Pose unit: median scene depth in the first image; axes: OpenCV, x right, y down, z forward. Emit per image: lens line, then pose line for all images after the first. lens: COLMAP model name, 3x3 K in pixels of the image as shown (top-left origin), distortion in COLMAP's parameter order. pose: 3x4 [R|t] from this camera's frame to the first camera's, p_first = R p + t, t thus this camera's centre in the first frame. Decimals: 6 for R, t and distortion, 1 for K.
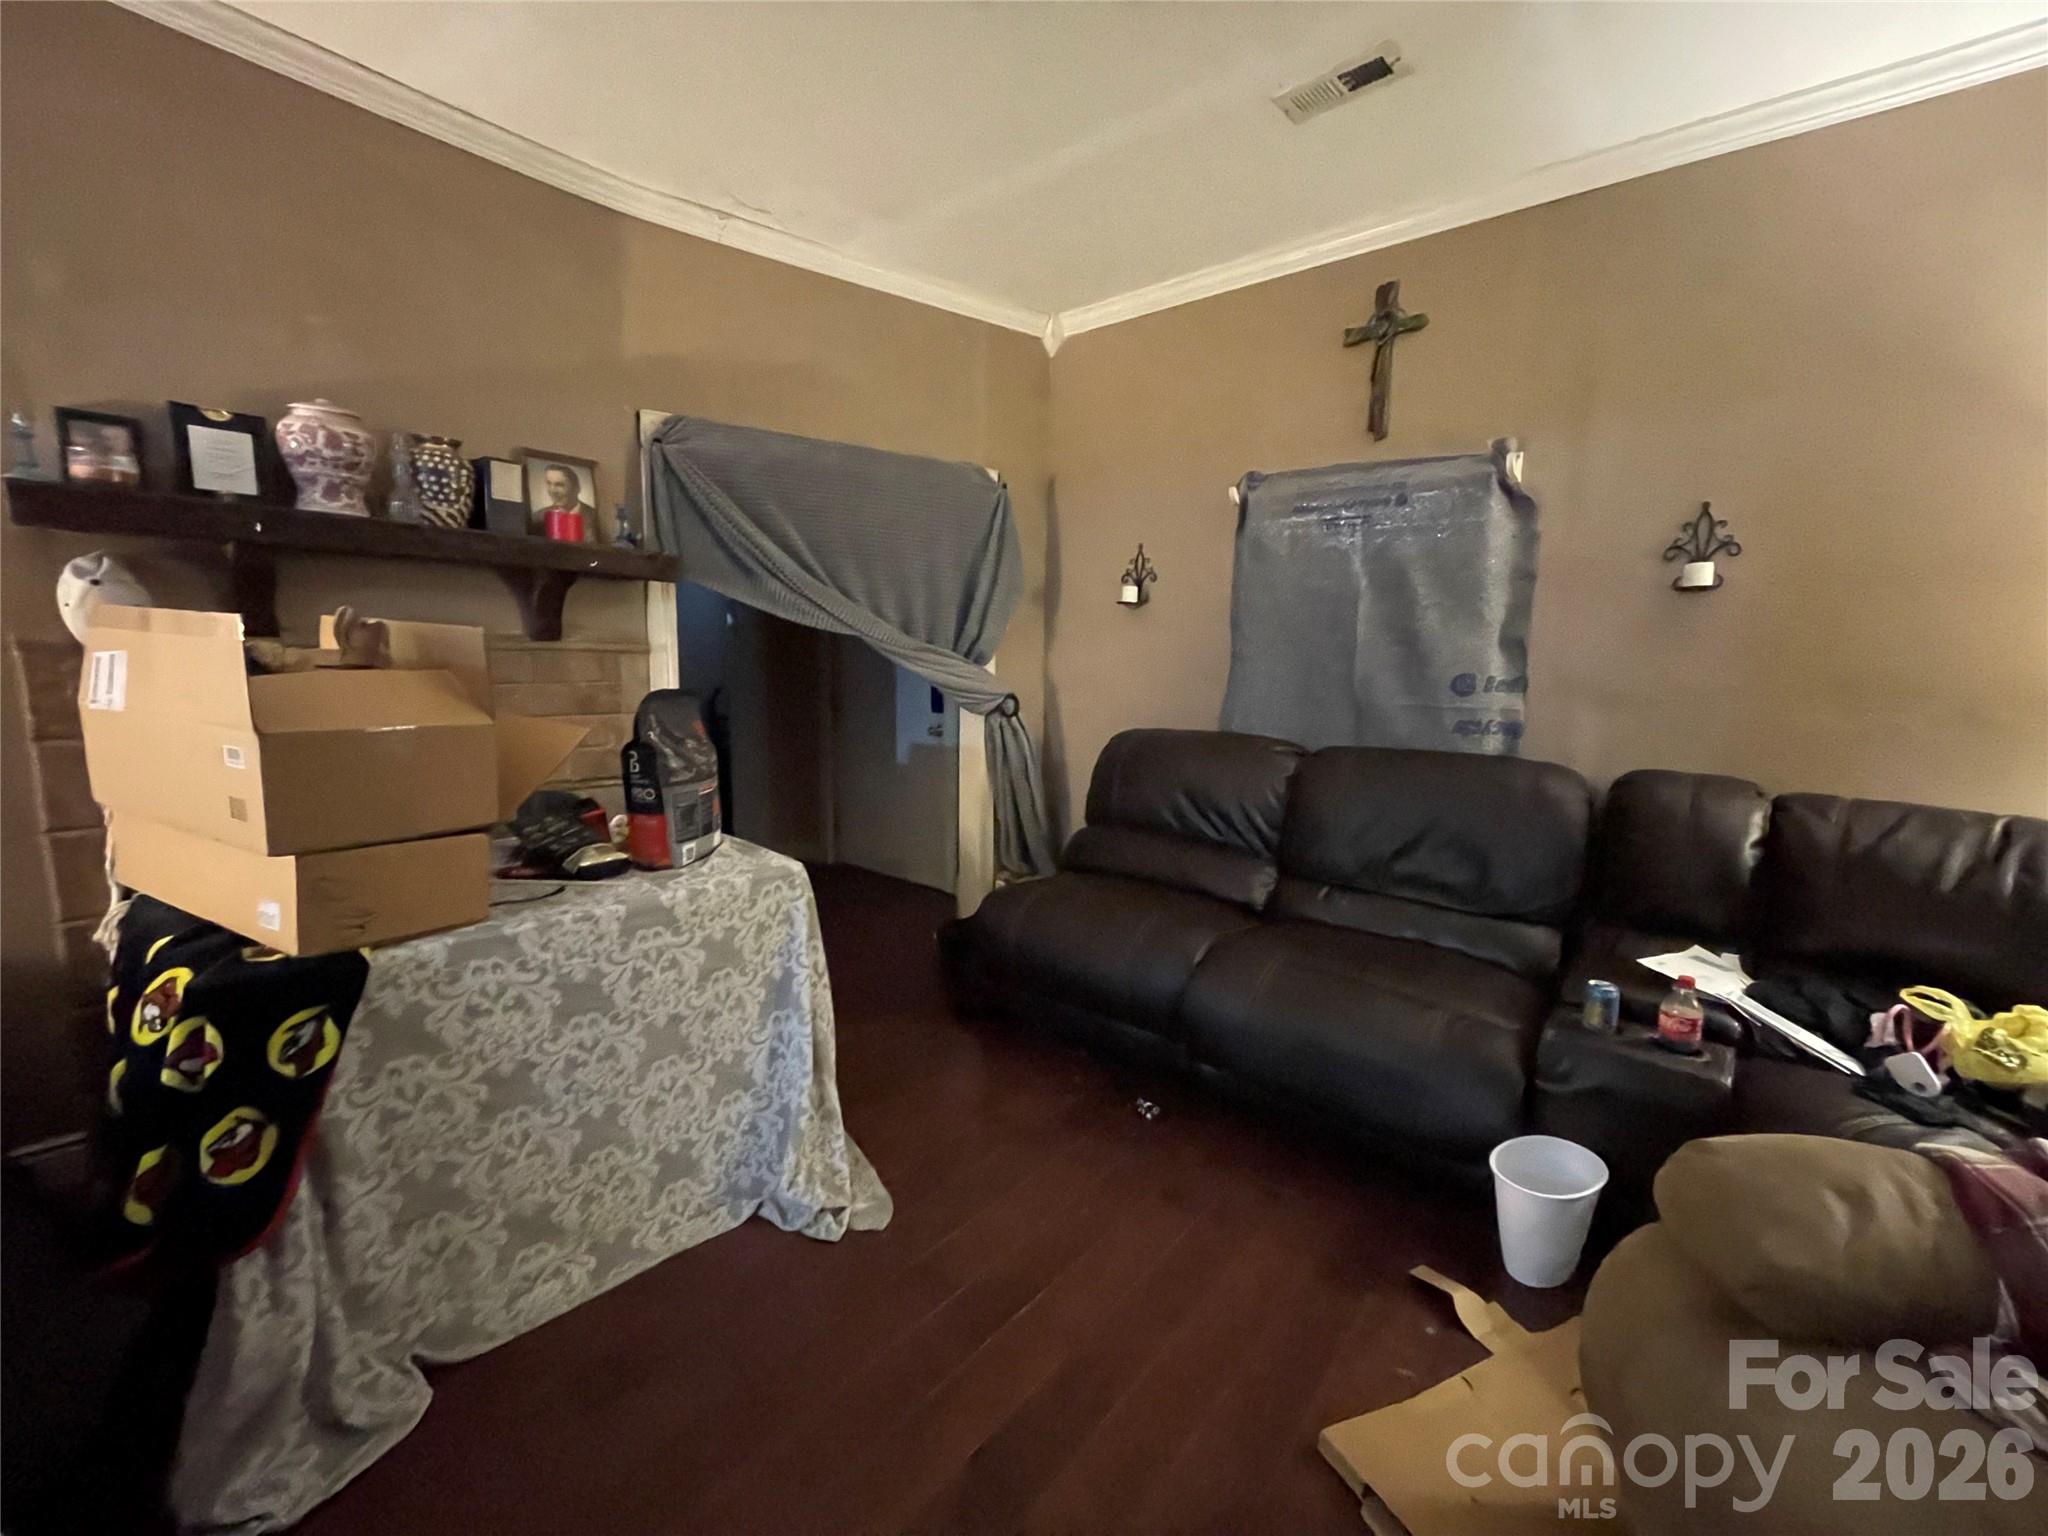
lens RADIAL K [[824.5, 0, 1024.0], [0, 824.5, 768.0], [0, 0, 1]] dist [-0.001433, 0.000014]
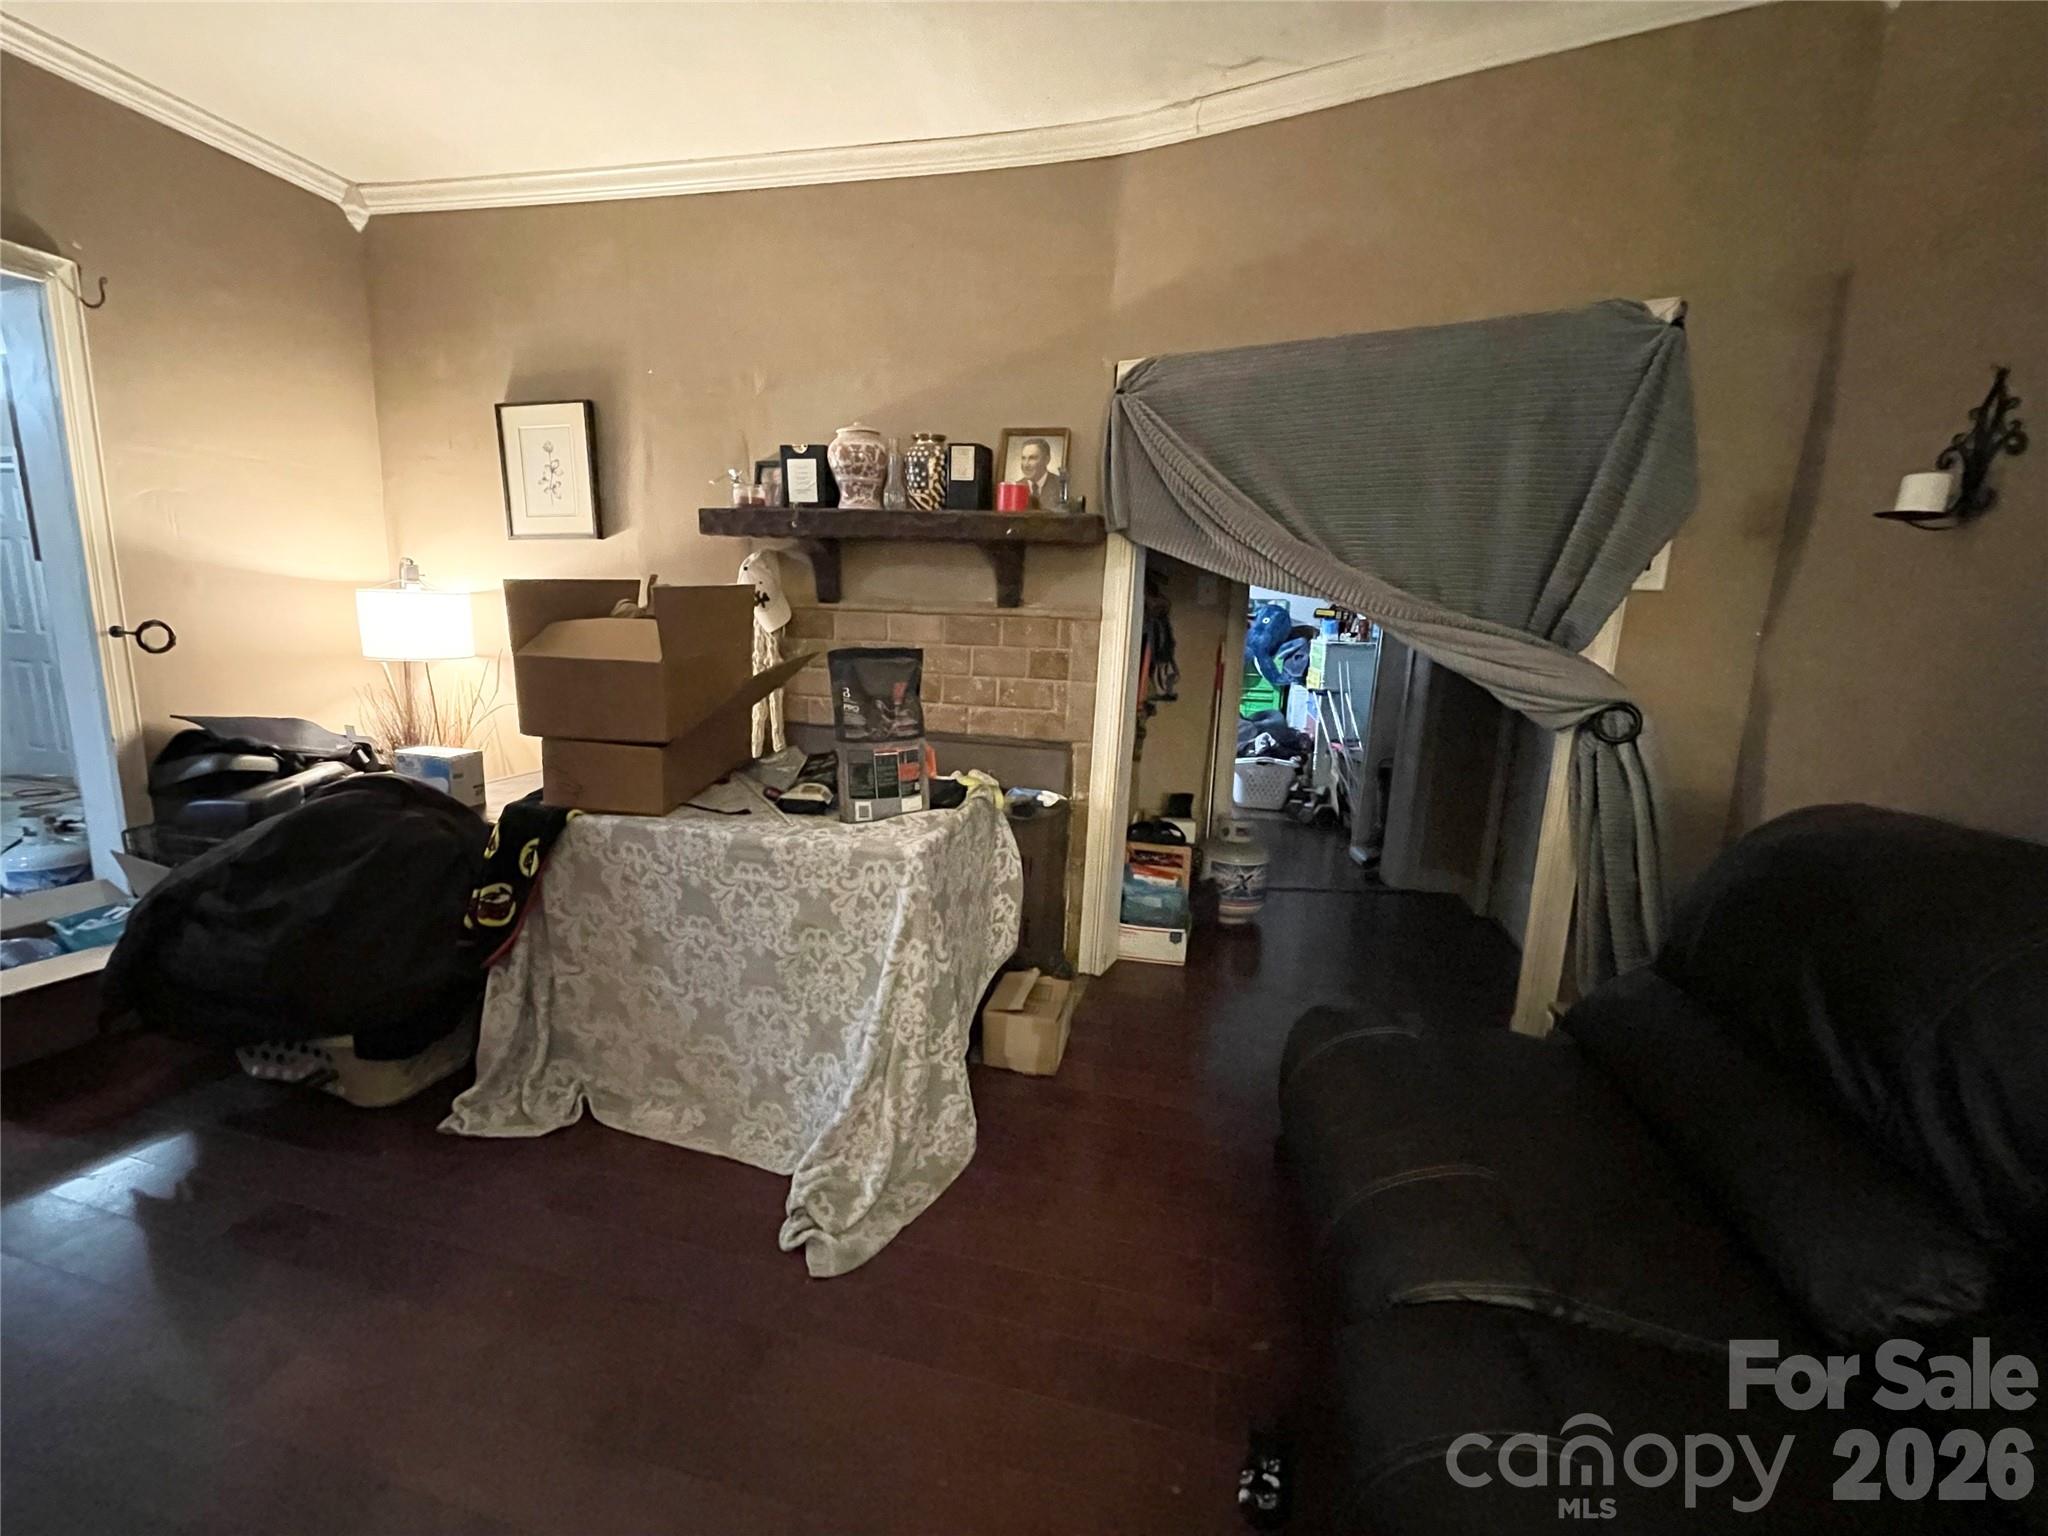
lens RADIAL K [[824.5, 0, 1024.0], [0, 824.5, 768.0], [0, 0, 1]] dist [-0.001433, 0.000014]
pose [[0.447200, 0.161907, -0.879658, 0.574031], [-0.146095, 0.983494, 0.106747, -0.086793], [0.882422, 0.080776, 0.463473, 0.718146]]
